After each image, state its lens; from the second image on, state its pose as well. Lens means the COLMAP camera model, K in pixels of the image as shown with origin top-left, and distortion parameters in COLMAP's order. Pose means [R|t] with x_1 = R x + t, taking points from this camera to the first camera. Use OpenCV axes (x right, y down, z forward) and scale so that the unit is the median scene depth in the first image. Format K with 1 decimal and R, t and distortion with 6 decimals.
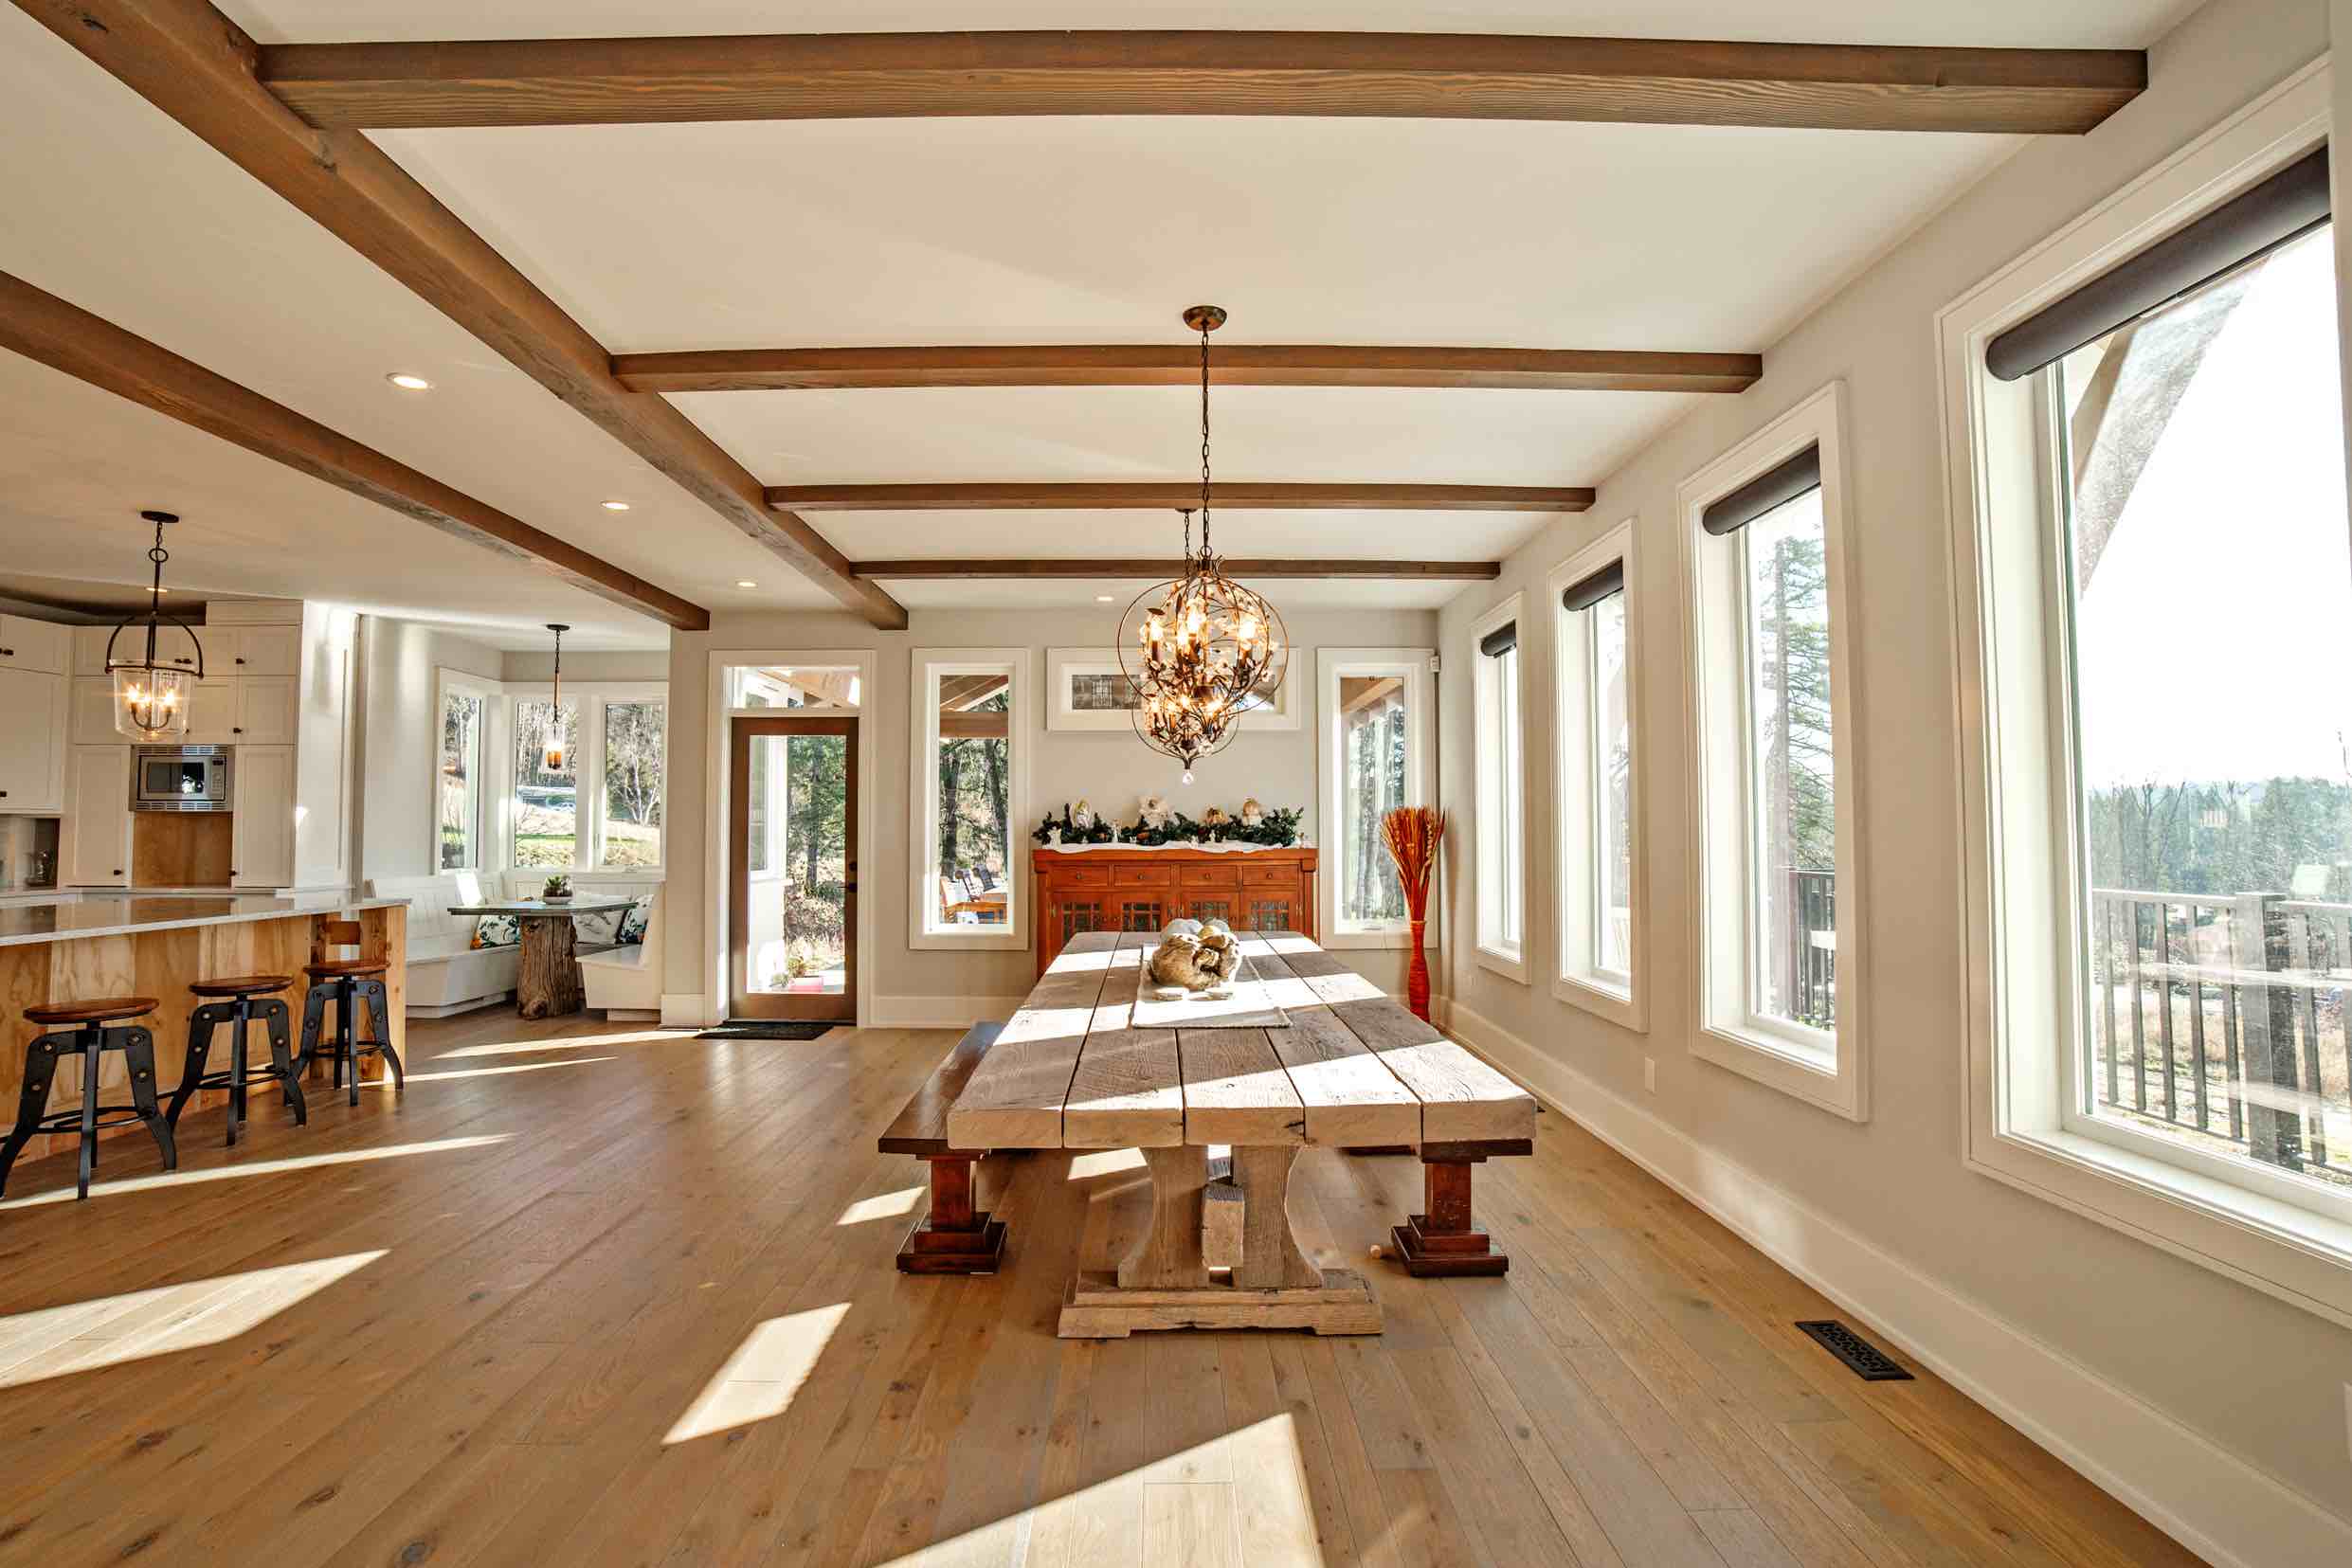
lens RADIAL K [[1085.7, 0, 1165.7], [0, 1085.7, 777.6], [0, 0, 1]] dist [-0.092456, 0.040491]
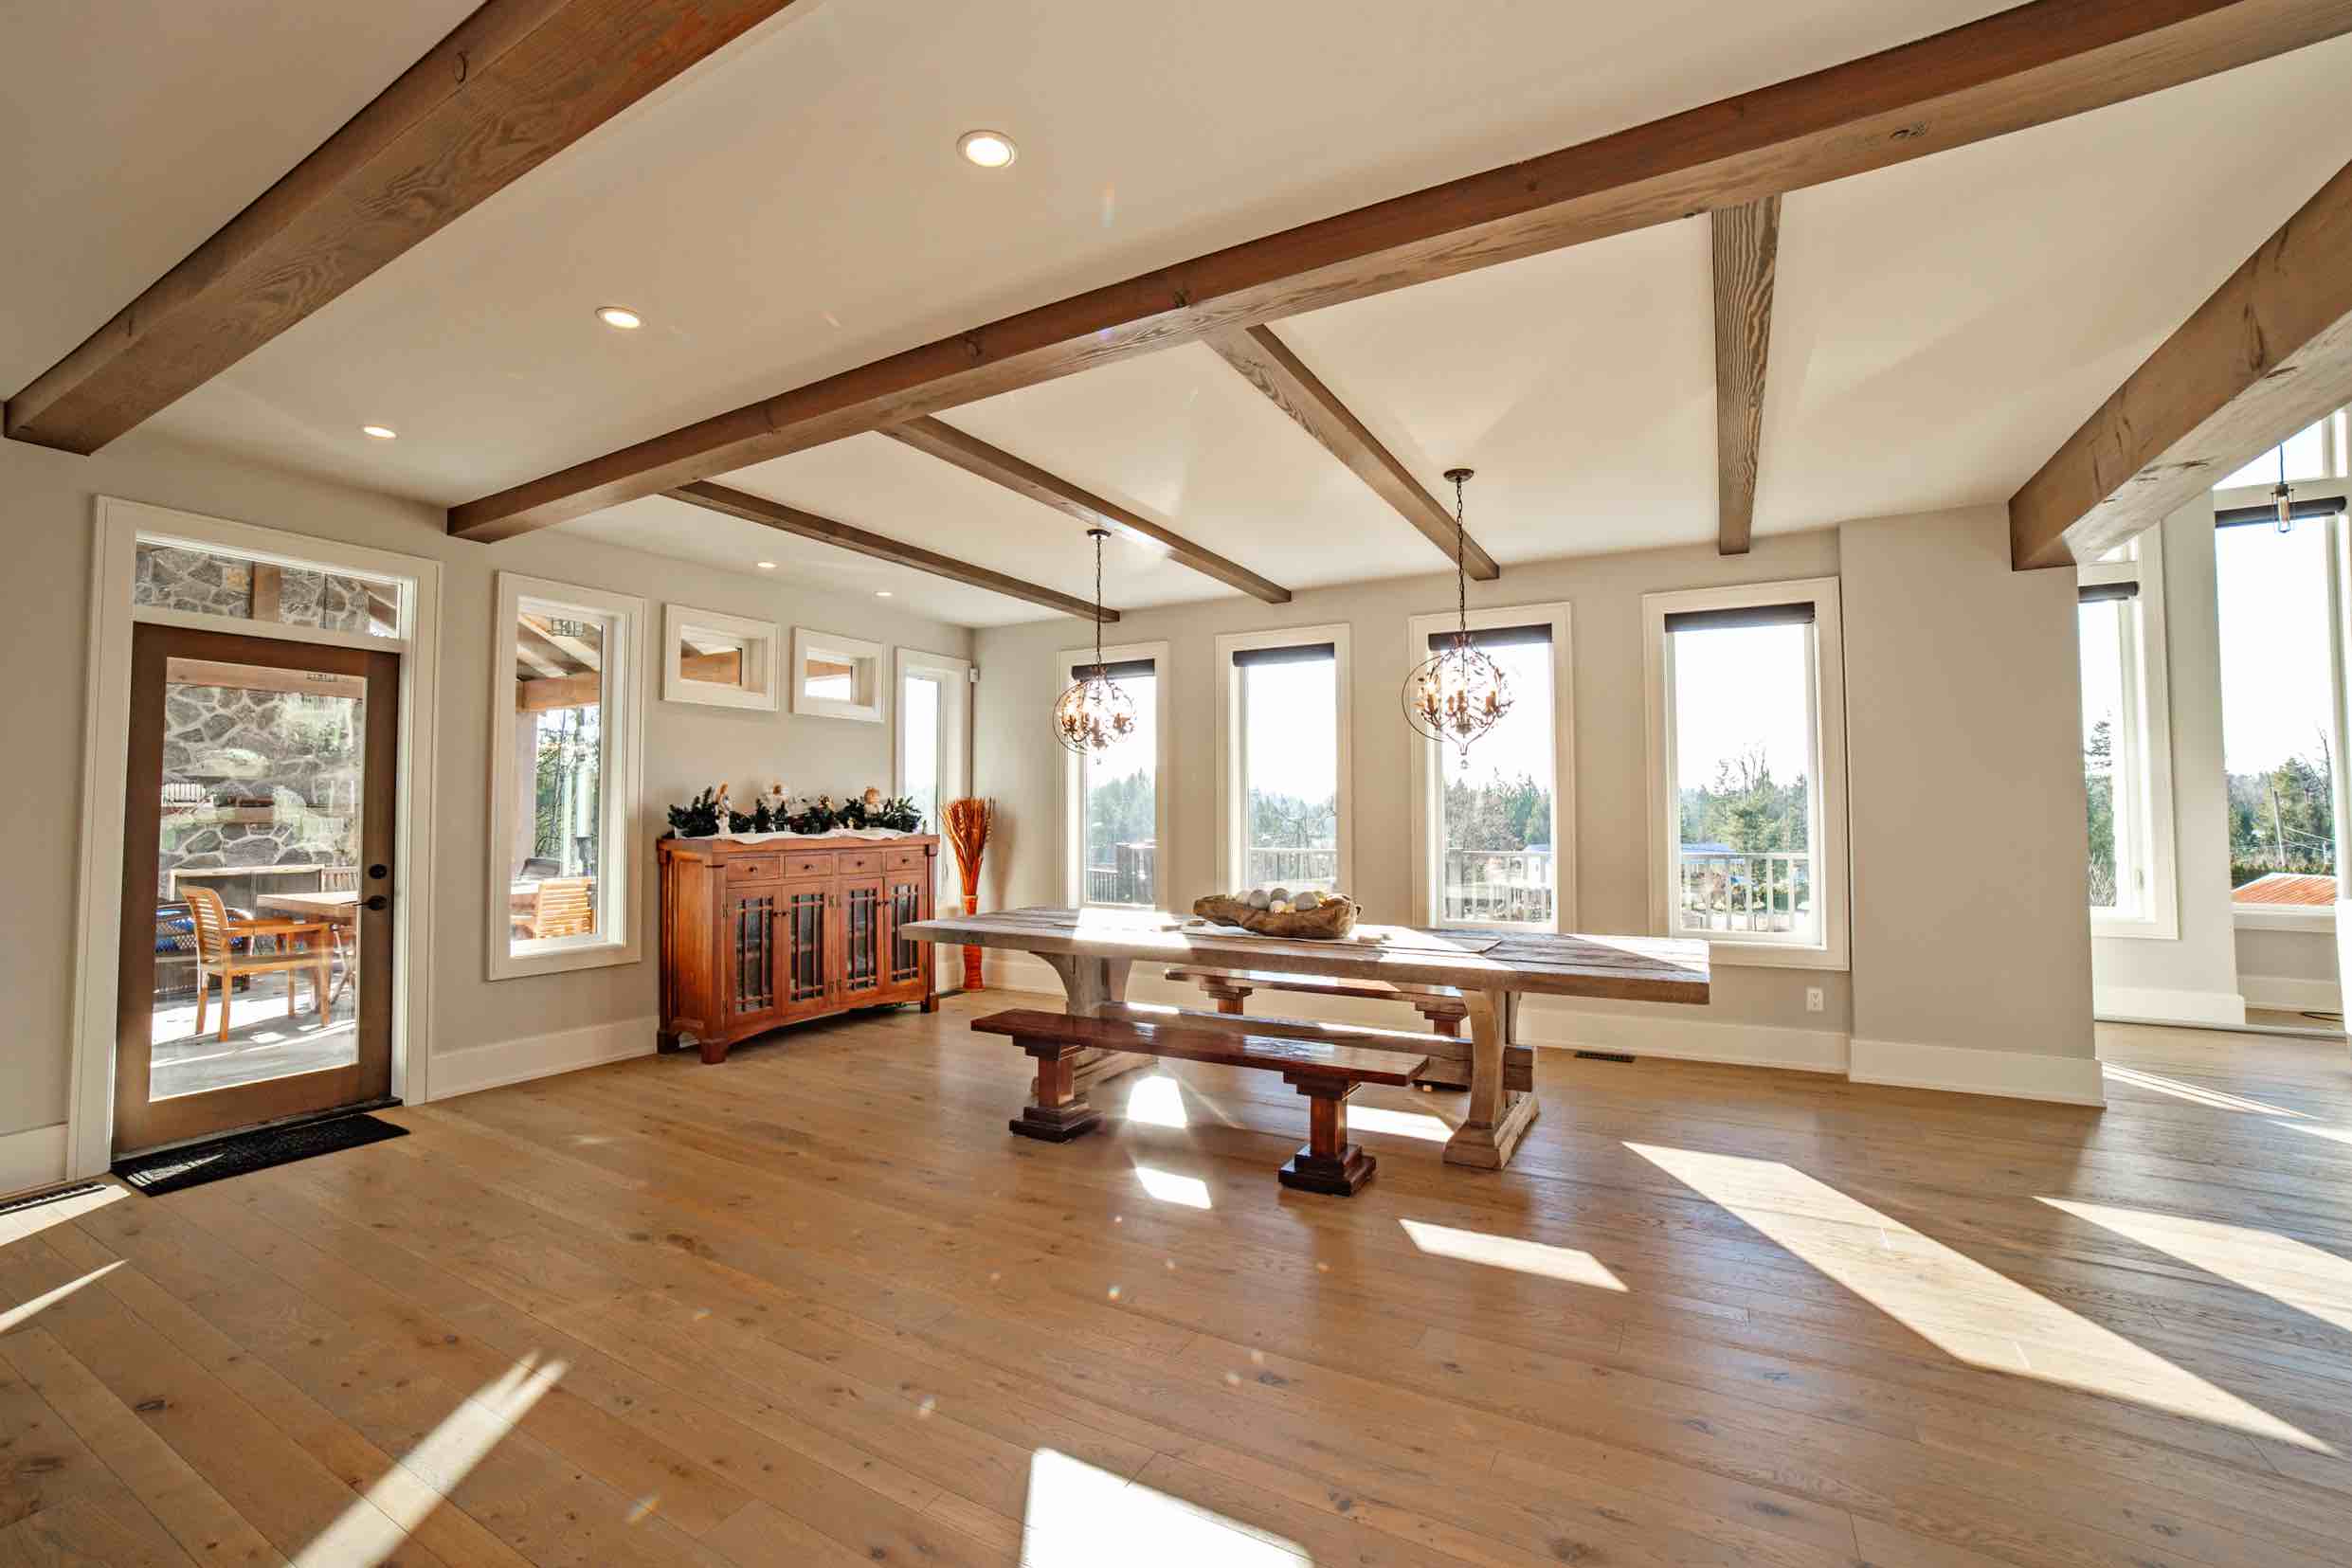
lens RADIAL K [[987.8, 0, 1170.6], [0, 987.8, 784.3], [0, 0, 1]] dist [-0.118028, 0.046060]
pose [[0.512527, 0.028279, 0.858205, -0.587295], [-0.035207, 0.999309, -0.011902, 0.019251], [-0.857949, -0.024115, 0.513169, 0.301770]]
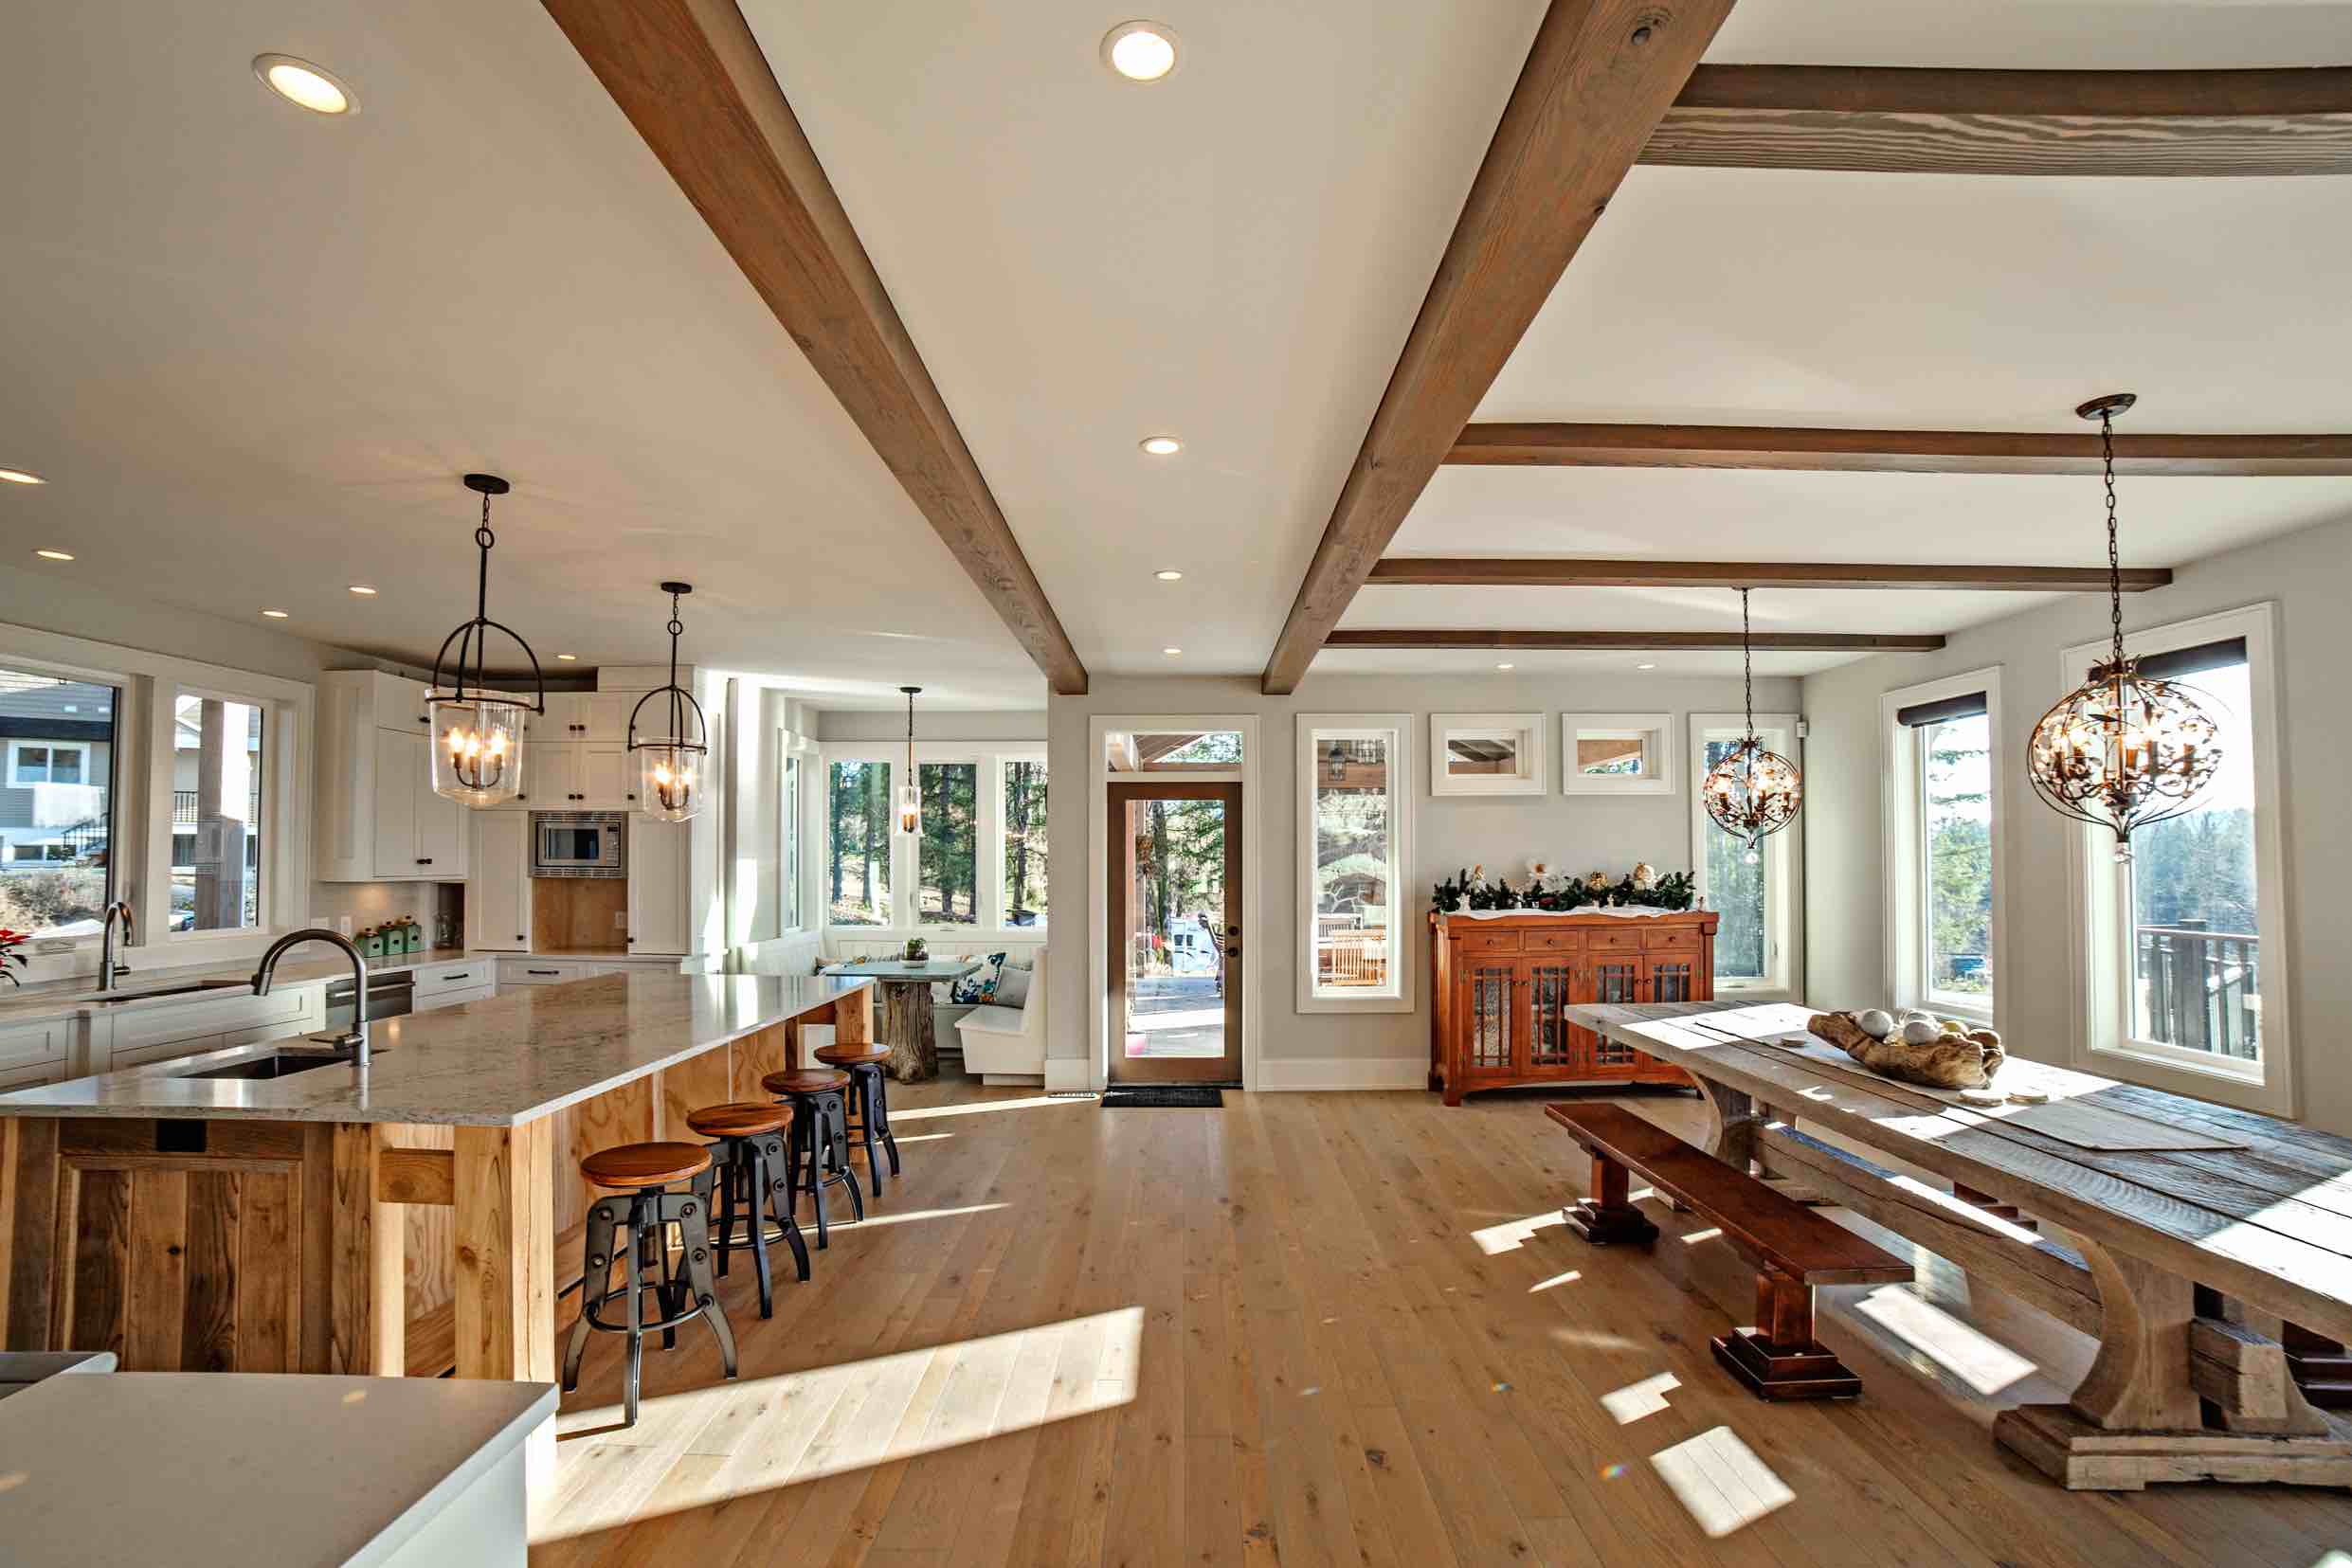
lens RADIAL K [[1008.7, 0, 1174.8], [0, 1008.7, 818.2], [0, 0, 1]] dist [-0.112331, 0.035534]
pose [[0.999699, -0.001800, -0.024449, -0.350948], [0.001911, 0.999988, 0.004503, -0.028626], [0.024441, -0.004548, 0.999691, 0.068609]]
